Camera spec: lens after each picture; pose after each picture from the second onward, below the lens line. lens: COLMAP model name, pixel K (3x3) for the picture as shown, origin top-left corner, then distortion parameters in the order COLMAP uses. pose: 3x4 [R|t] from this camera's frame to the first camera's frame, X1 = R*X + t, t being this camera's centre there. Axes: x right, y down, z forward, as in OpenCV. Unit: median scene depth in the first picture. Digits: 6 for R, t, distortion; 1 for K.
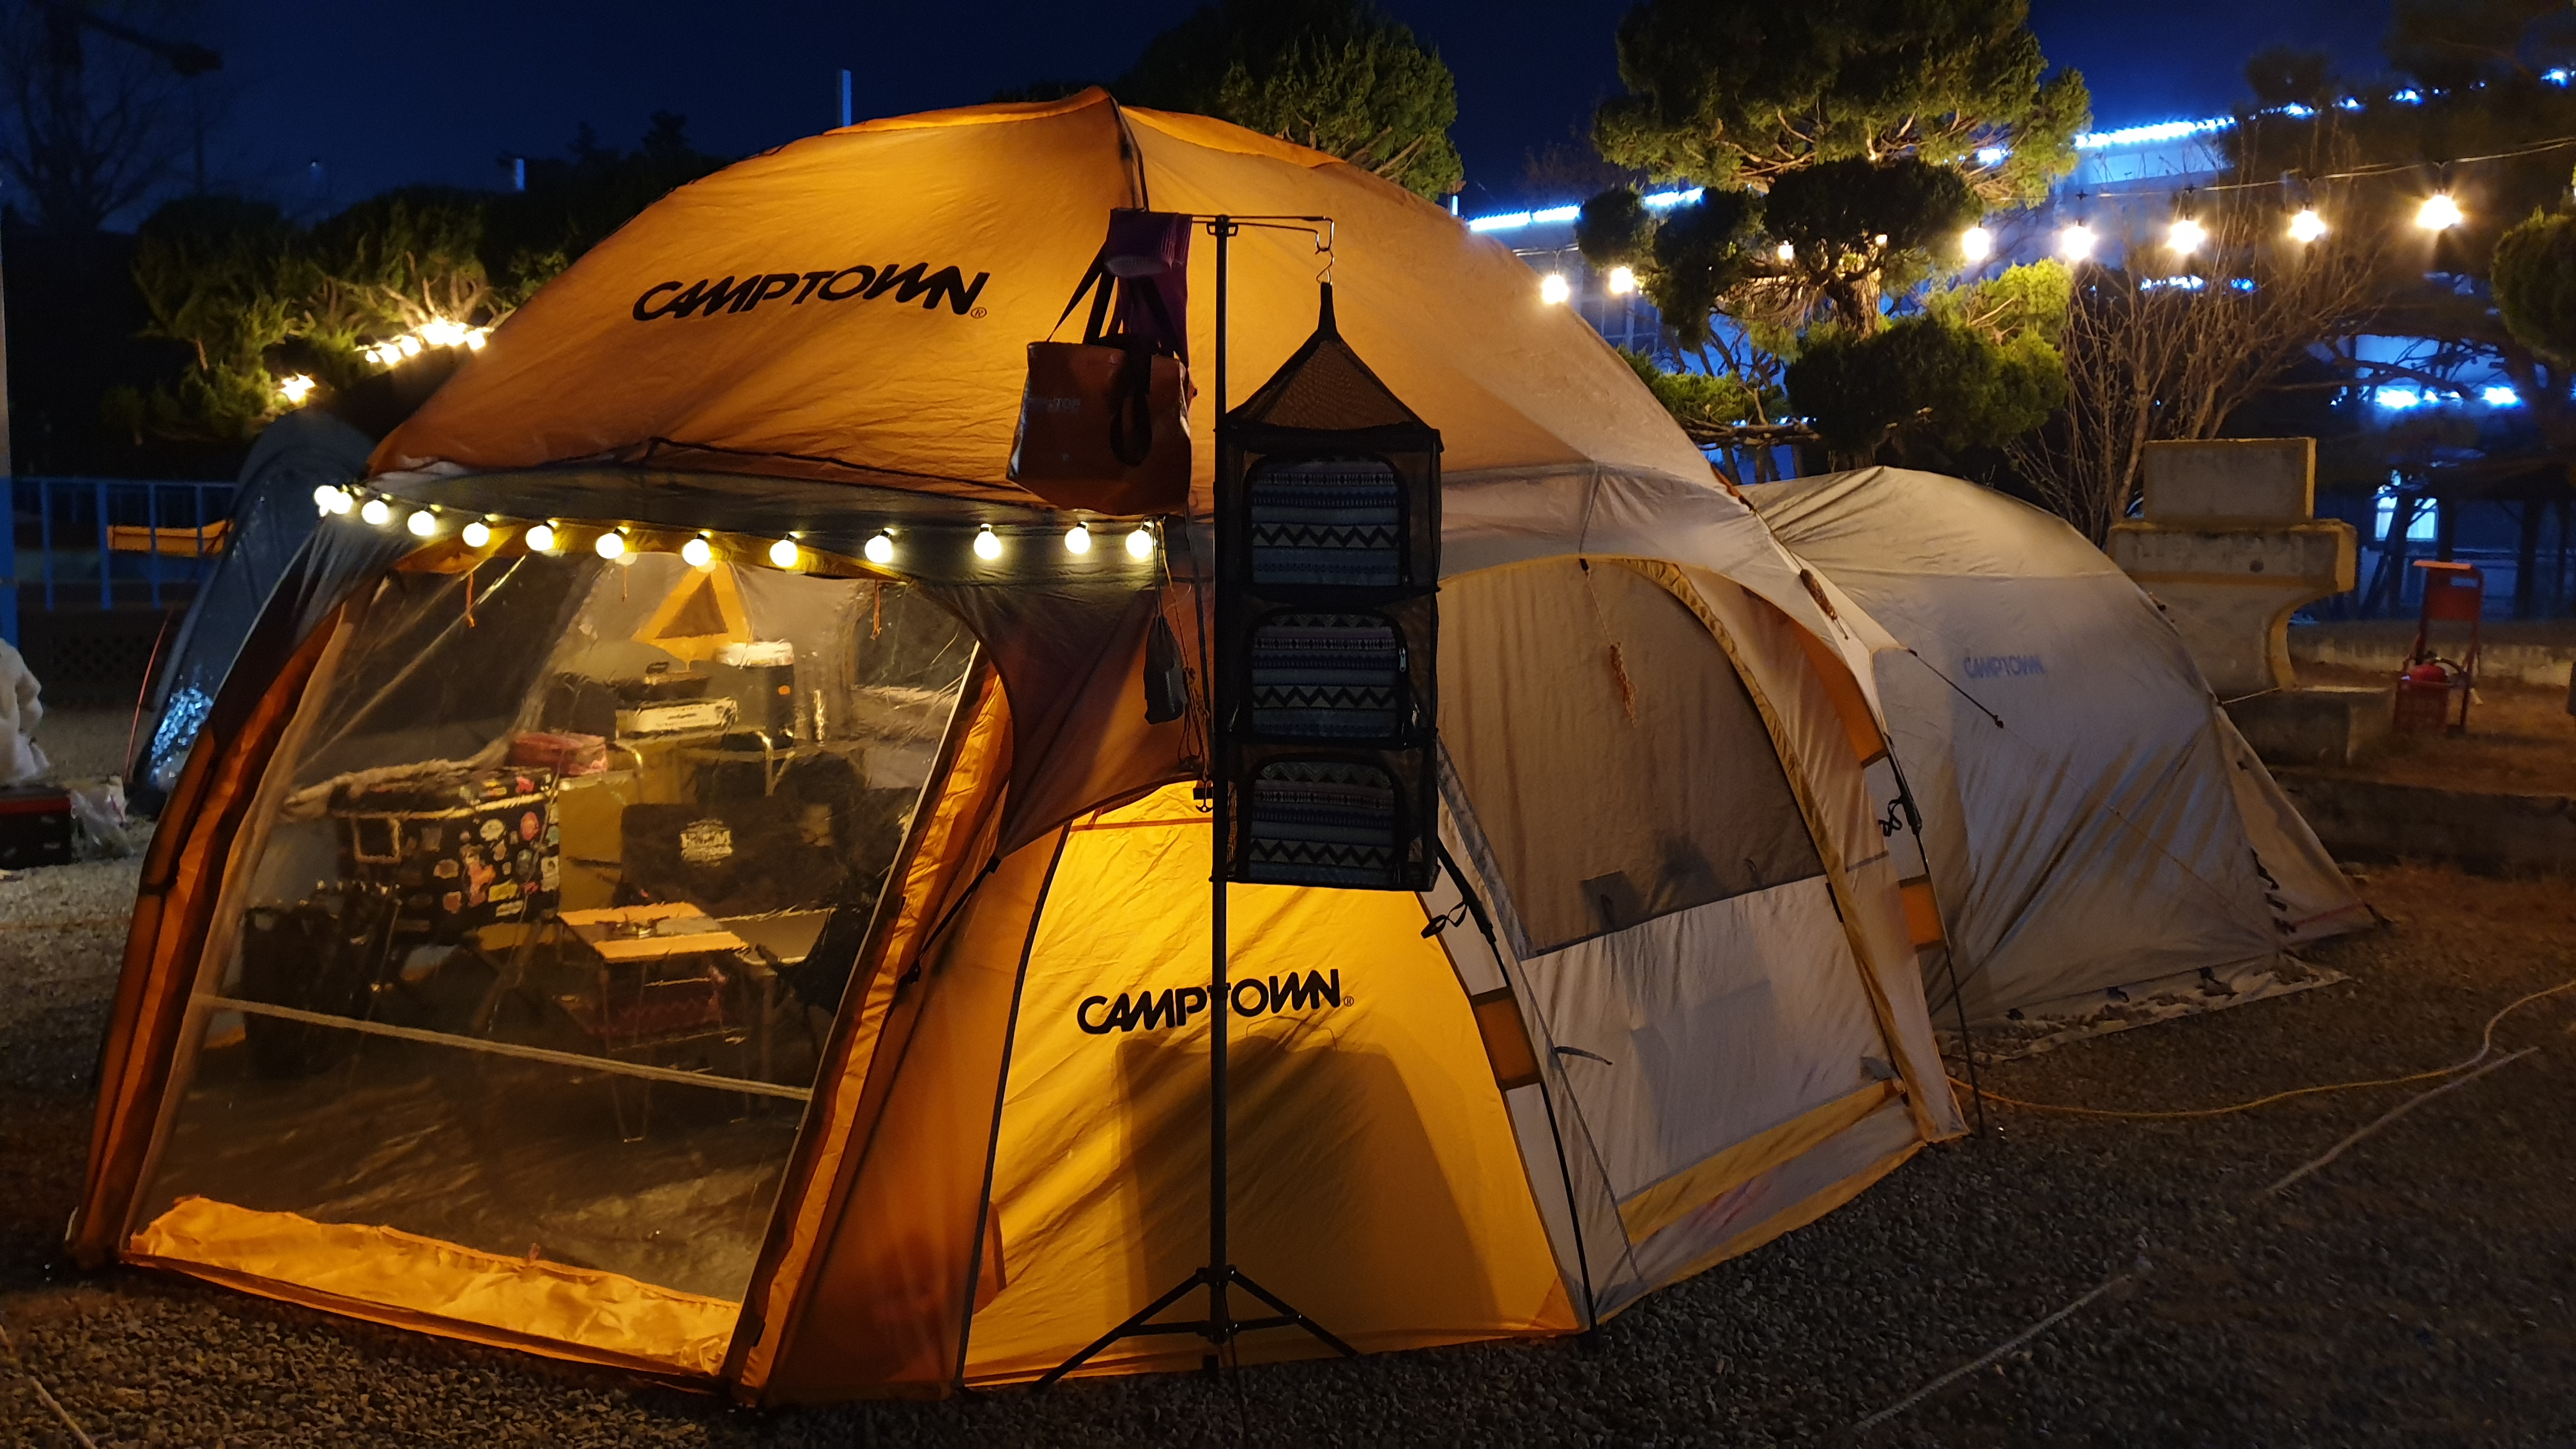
lens RADIAL K [[1997.0, 0, 1305.4], [0, 1997.0, 718.3], [0, 0, 1]] dist [0.030840, -0.003626]
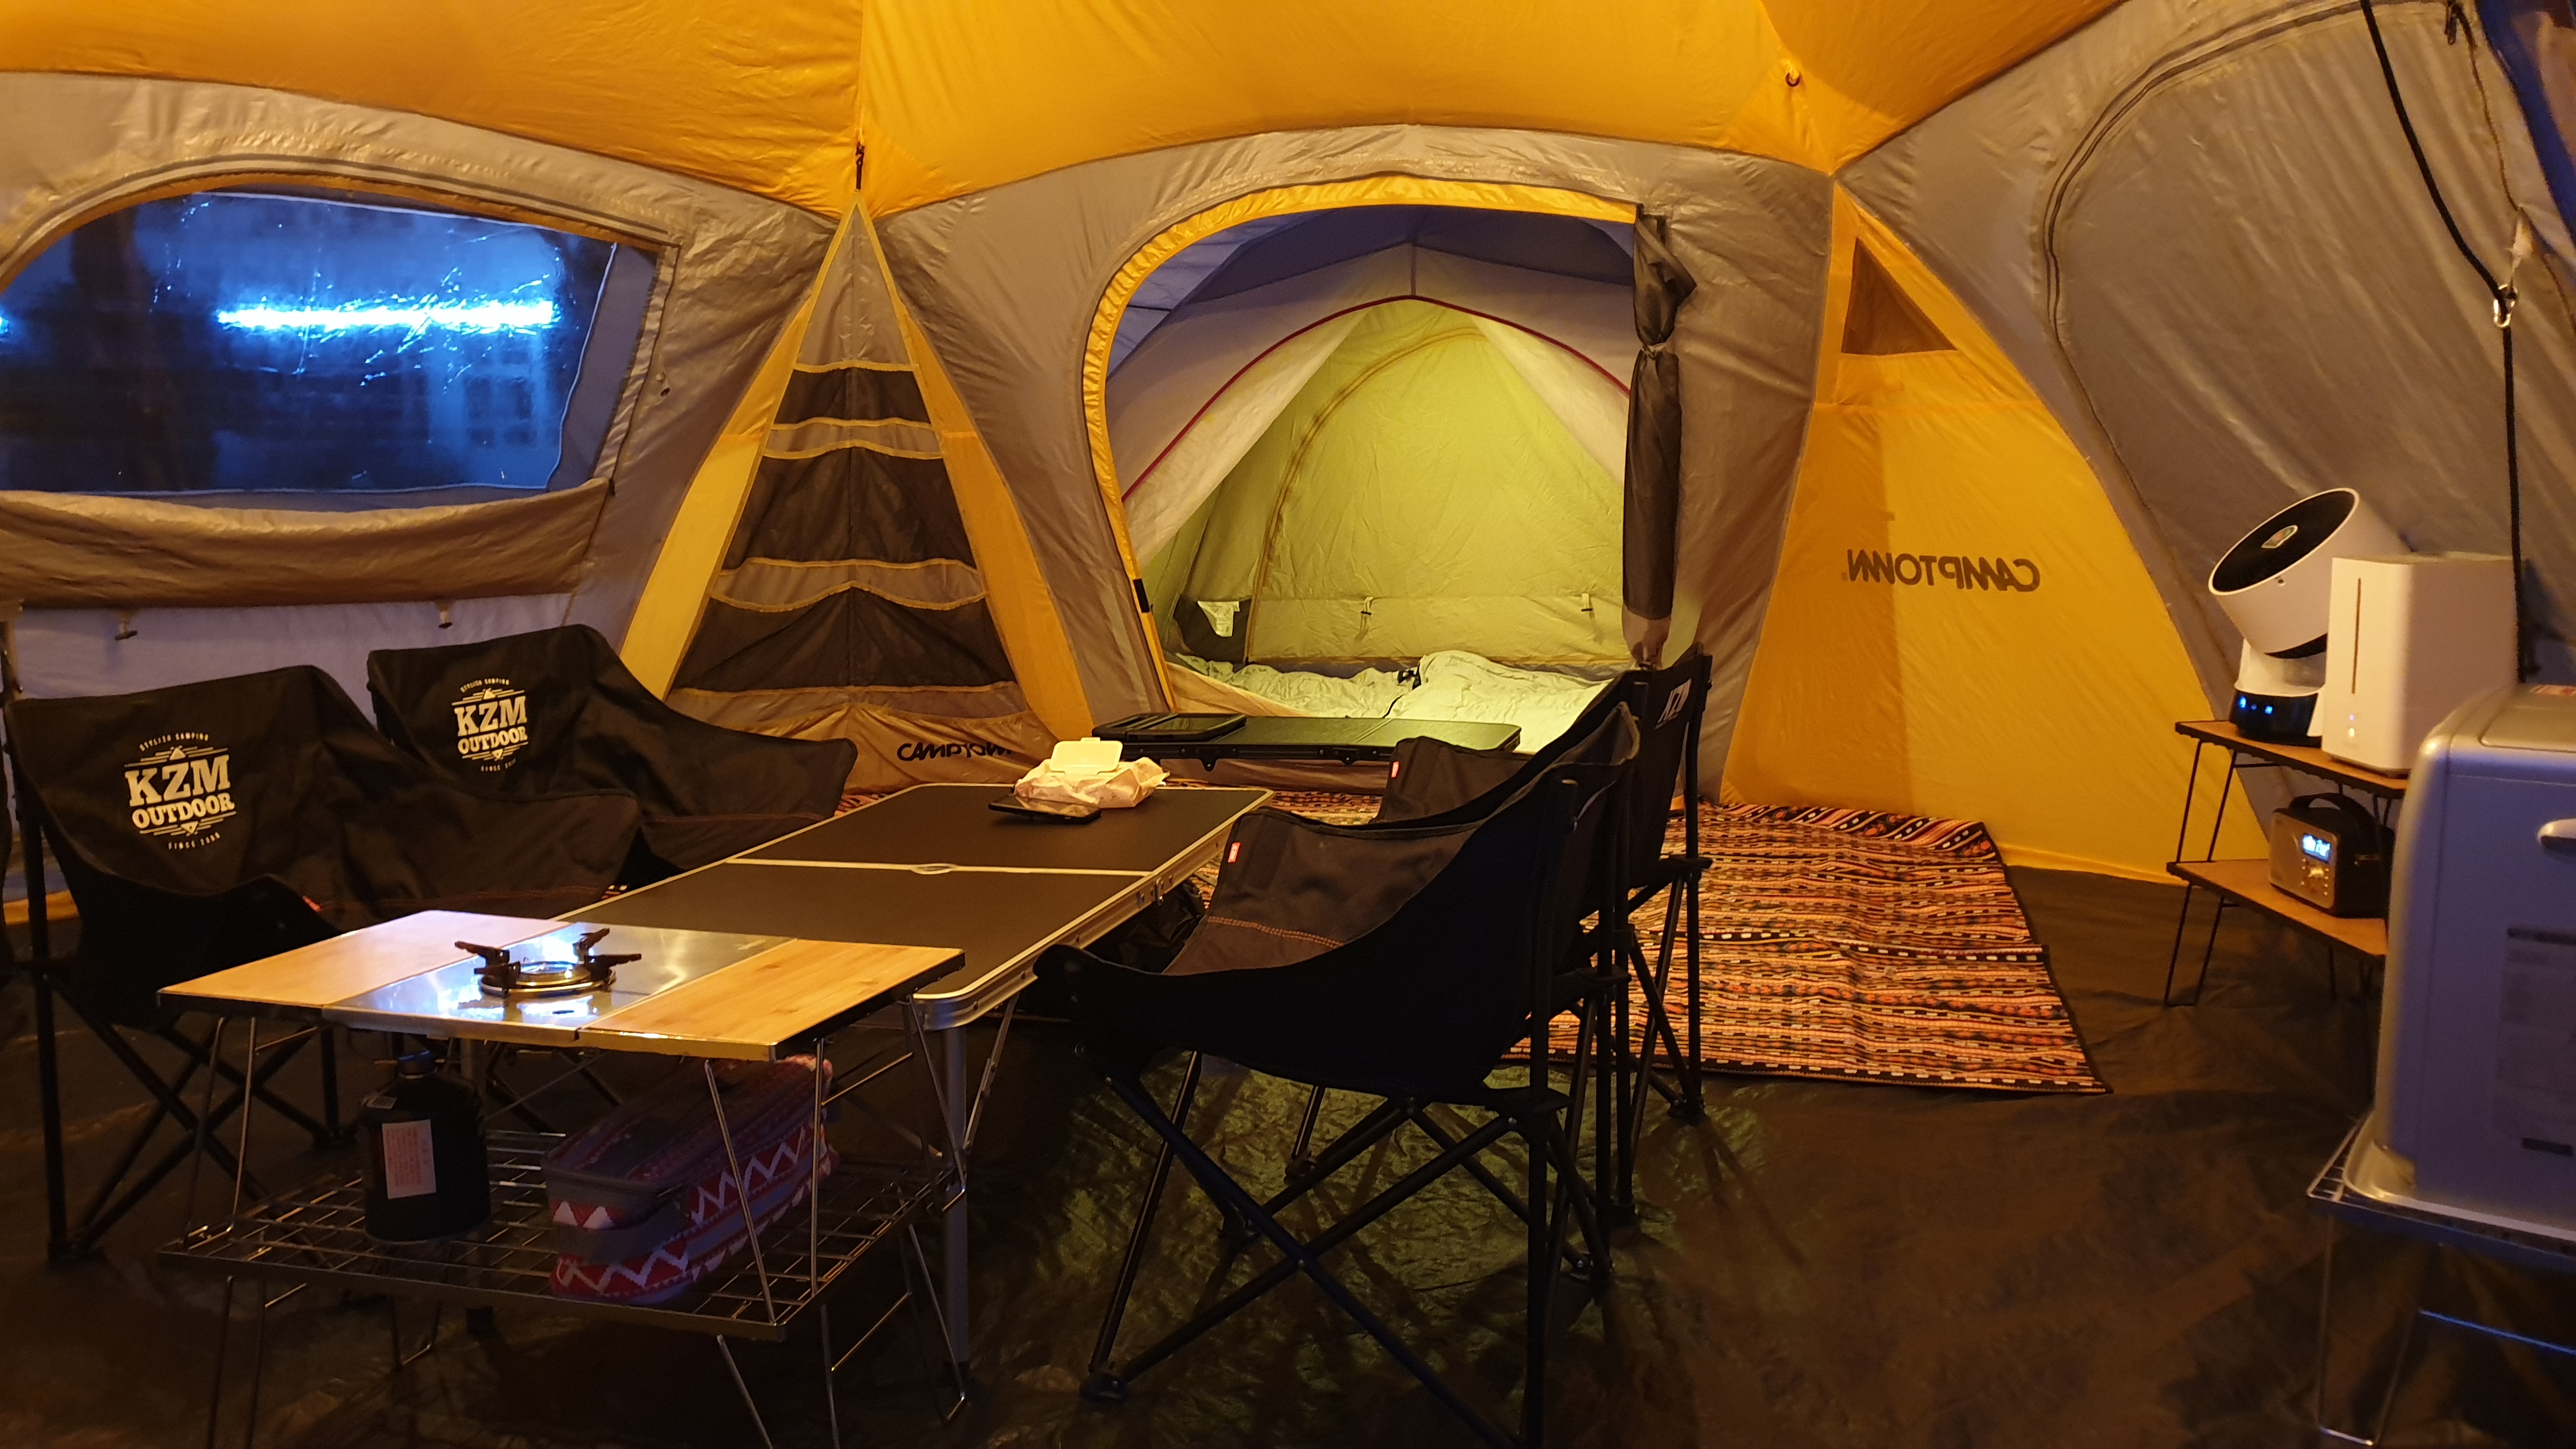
lens RADIAL K [[2013.1, 0, 1245.2], [0, 2013.1, 706.4], [0, 0, 1]] dist [0.096237, -0.151686]
pose [[0.738387, -0.093000, 0.667934, -0.399857], [0.083325, 0.995438, 0.046487, 0.044393], [-0.669210, 0.021330, 0.742767, 0.556536]]
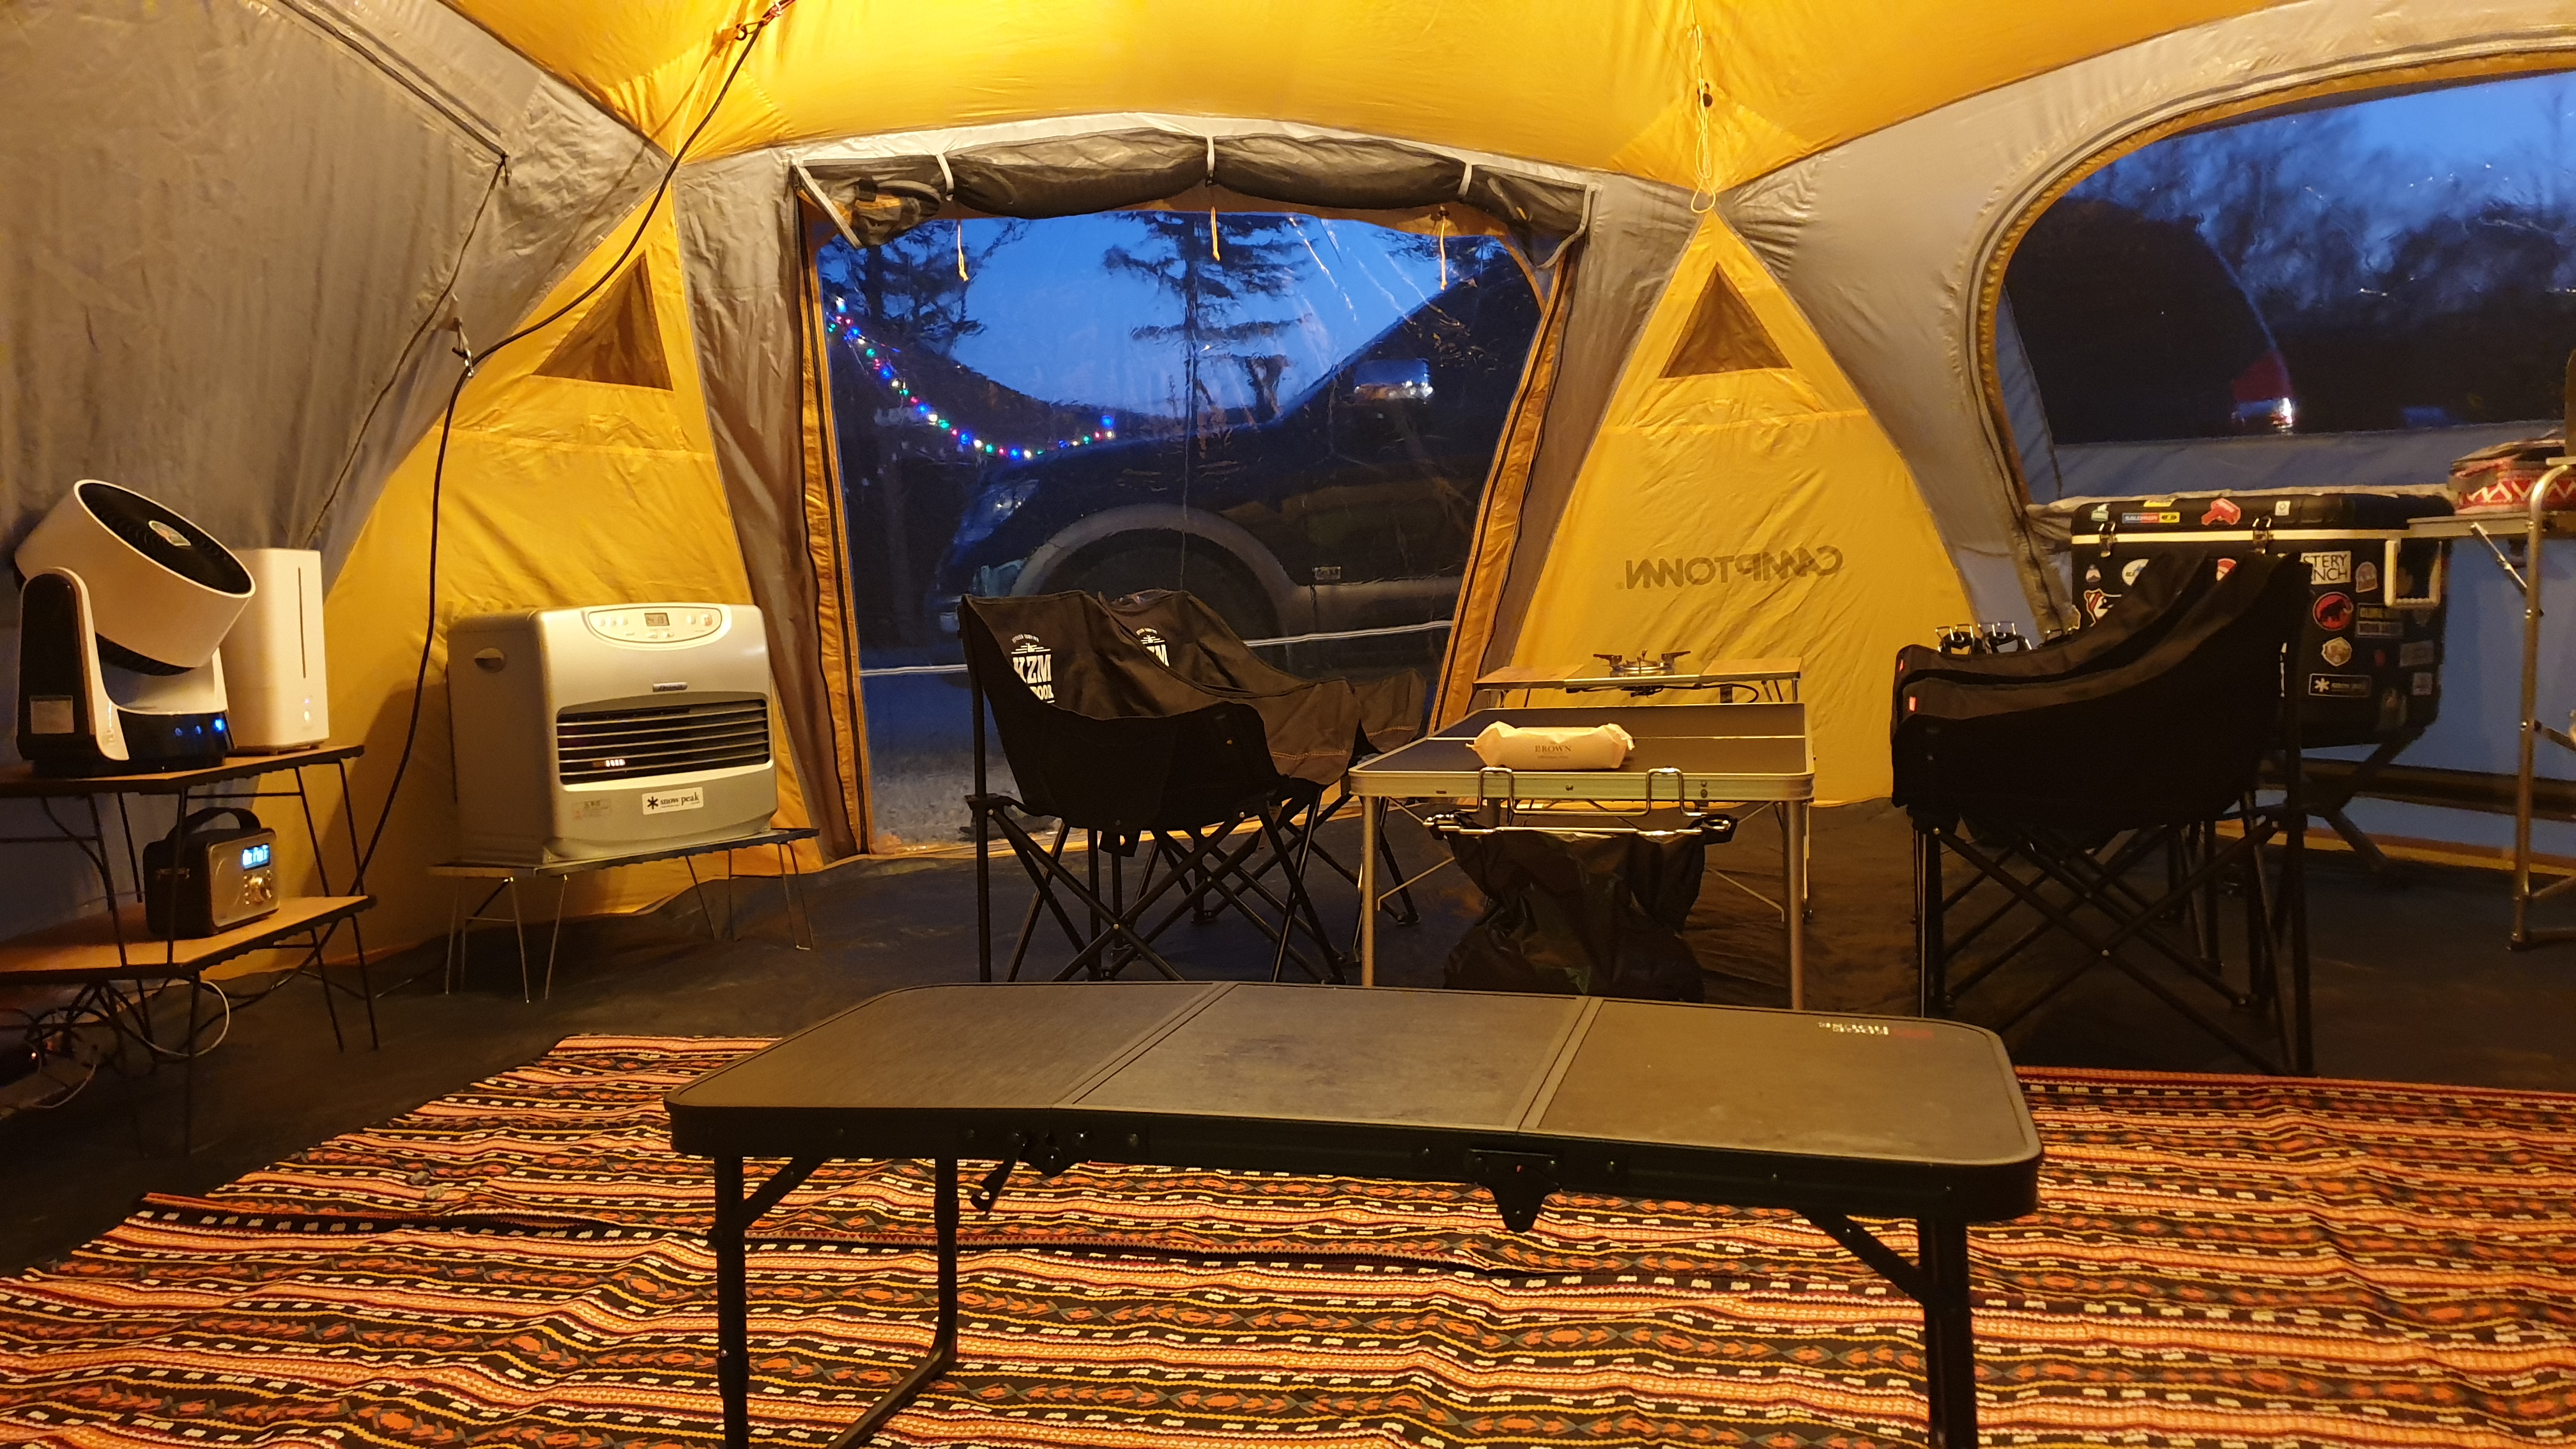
lens RADIAL K [[2004.4, 0, 1238.4], [0, 2004.4, 735.3], [0, 0, 1]] dist [0.089121, -0.153032]
pose [[-0.742934, 0.073055, -0.665366, 0.244067], [-0.042442, 0.986885, 0.155747, 0.016436], [0.668018, 0.143949, -0.730090, 1.227225]]
